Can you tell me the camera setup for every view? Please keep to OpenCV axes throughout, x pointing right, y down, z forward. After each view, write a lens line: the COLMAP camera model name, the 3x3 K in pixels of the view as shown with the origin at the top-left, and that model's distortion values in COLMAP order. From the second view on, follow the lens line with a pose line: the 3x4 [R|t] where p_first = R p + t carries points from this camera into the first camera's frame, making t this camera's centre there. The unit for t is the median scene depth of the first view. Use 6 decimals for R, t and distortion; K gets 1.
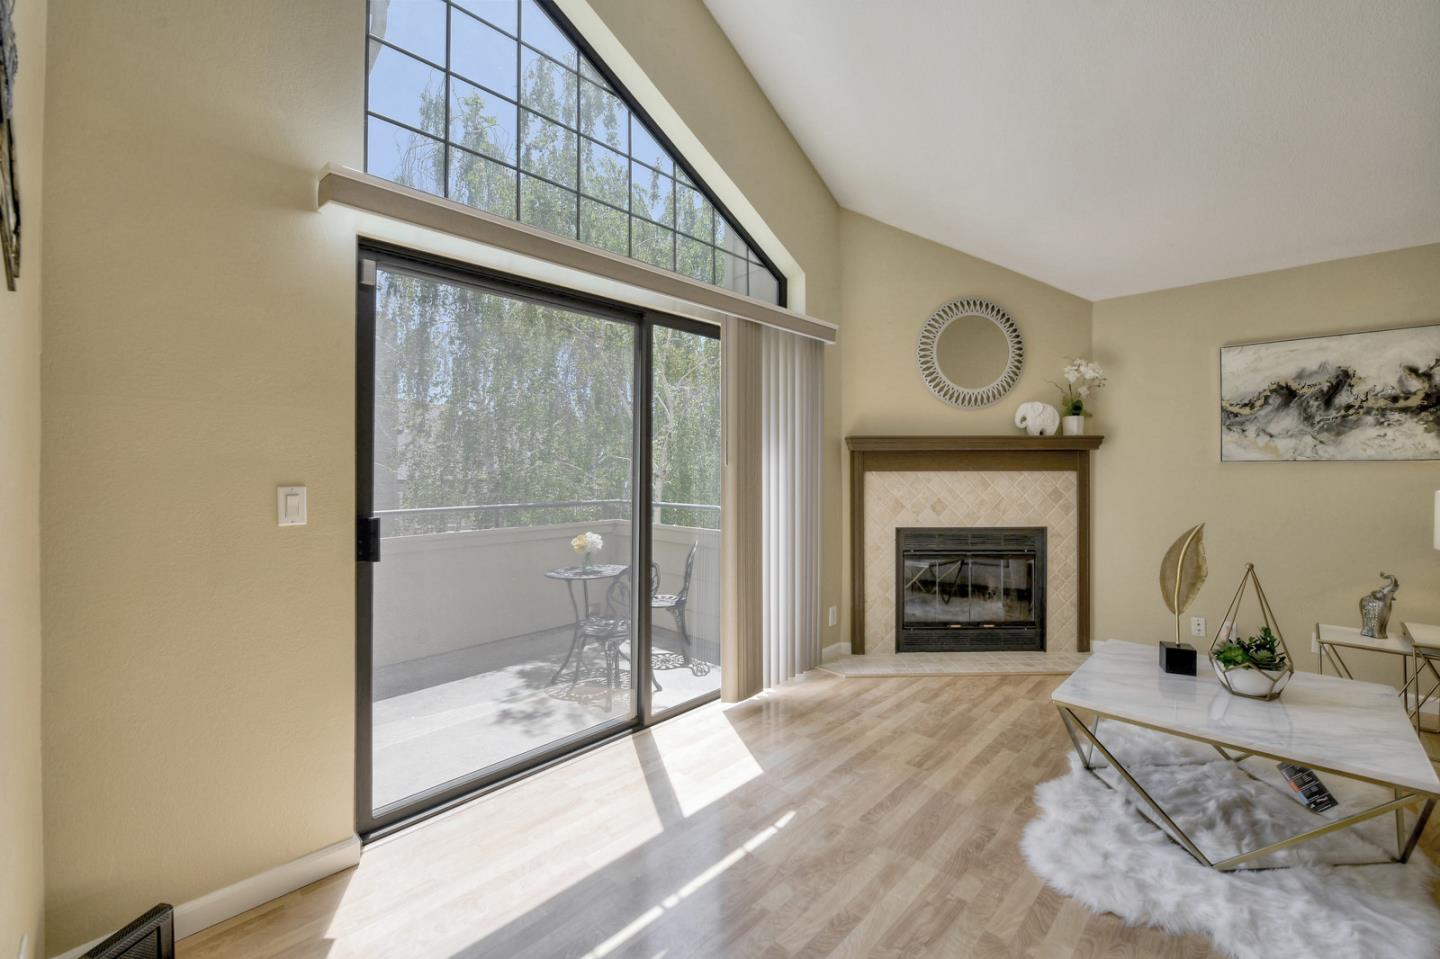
lens RADIAL K [[577.3, 0, 732.1], [0, 577.3, 471.5], [0, 0, 1]] dist [-0.020609, -0.000312]
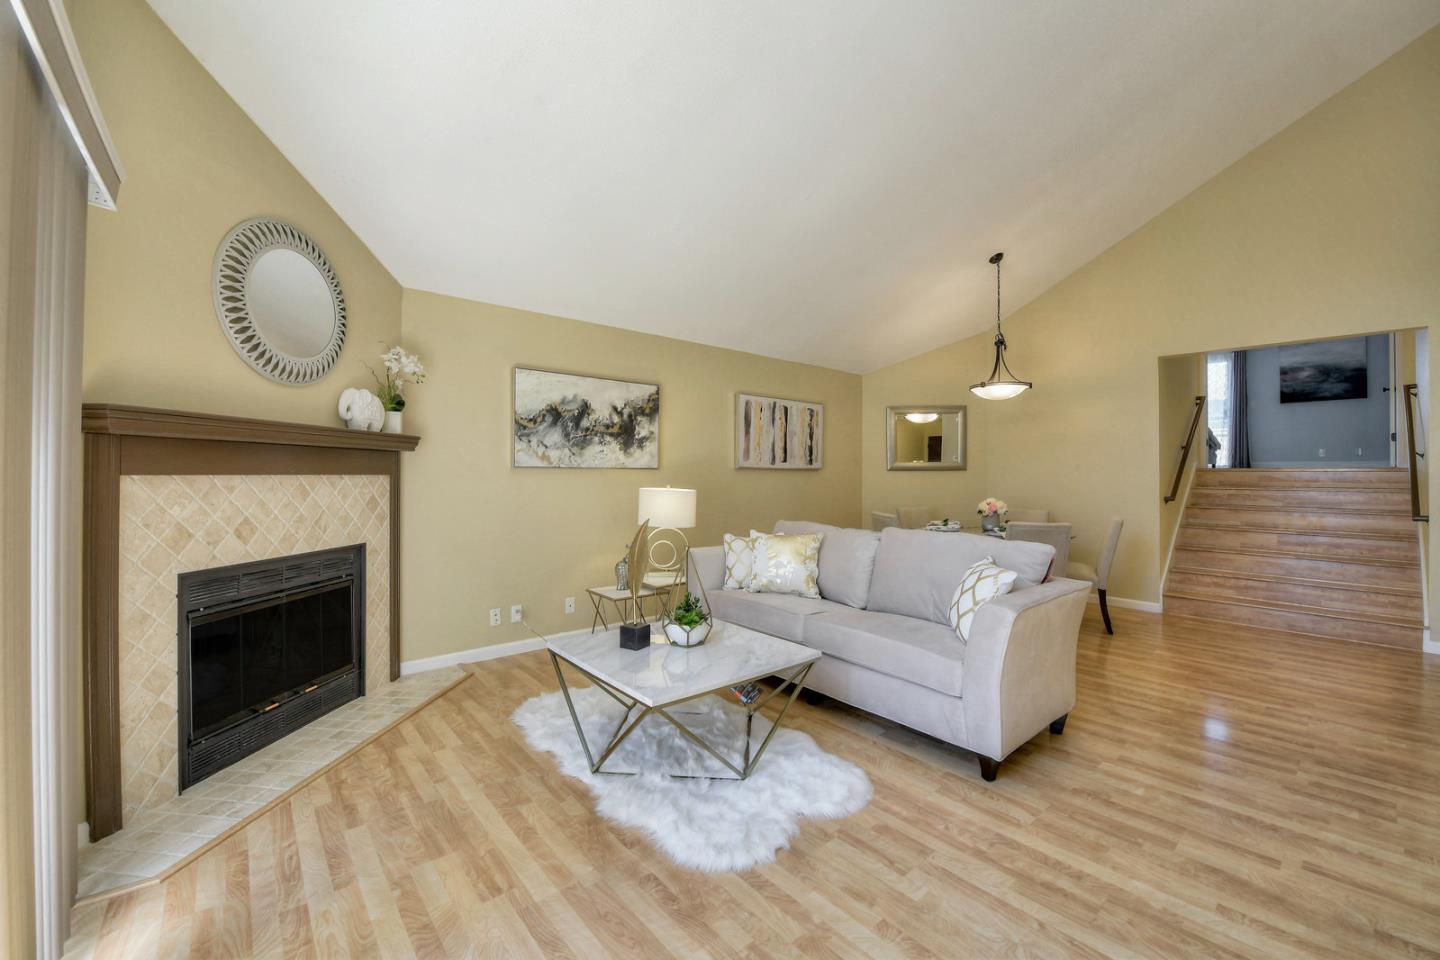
lens RADIAL K [[577.3, 0, 732.1], [0, 577.3, 472.0], [0, 0, 1]] dist [-0.020609, -0.000312]
pose [[0.090259, 0.005982, 0.995900, -0.232652], [-0.004638, 0.999974, -0.005586, -0.002843], [-0.995908, -0.004115, 0.090284, 0.425590]]
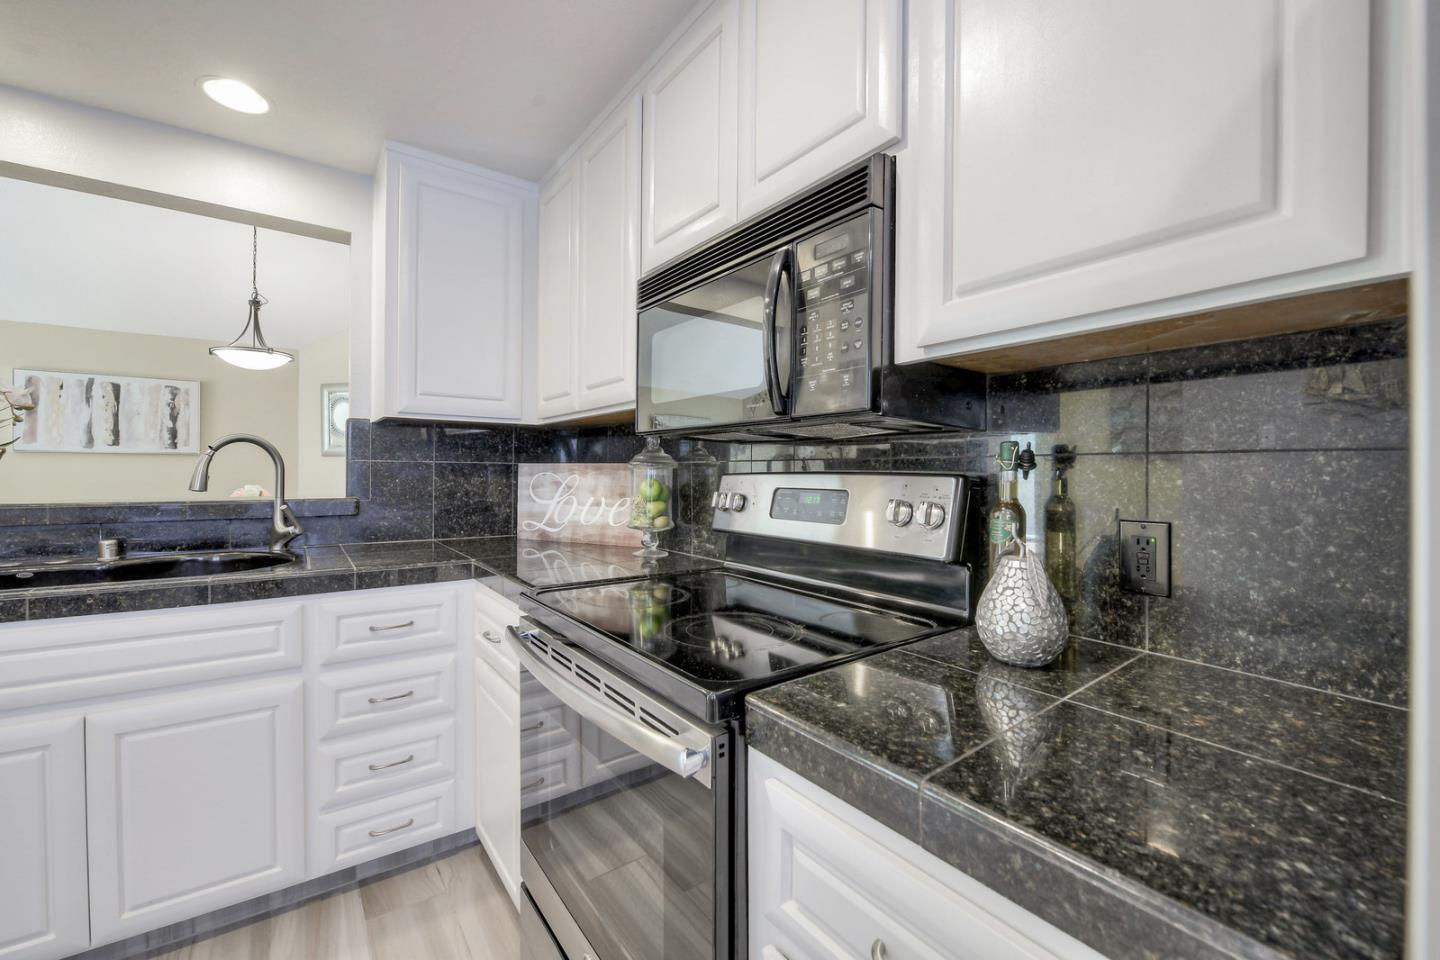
lens RADIAL K [[577.3, 0, 732.1], [0, 577.3, 472.0], [0, 0, 1]] dist [-0.020609, -0.000312]
pose [[0.157400, 0.001235, 0.987534, 0.218428], [-0.007925, 0.999969, 0.000013, 0.013600], [-0.987503, -0.007828, 0.157405, -1.262204]]
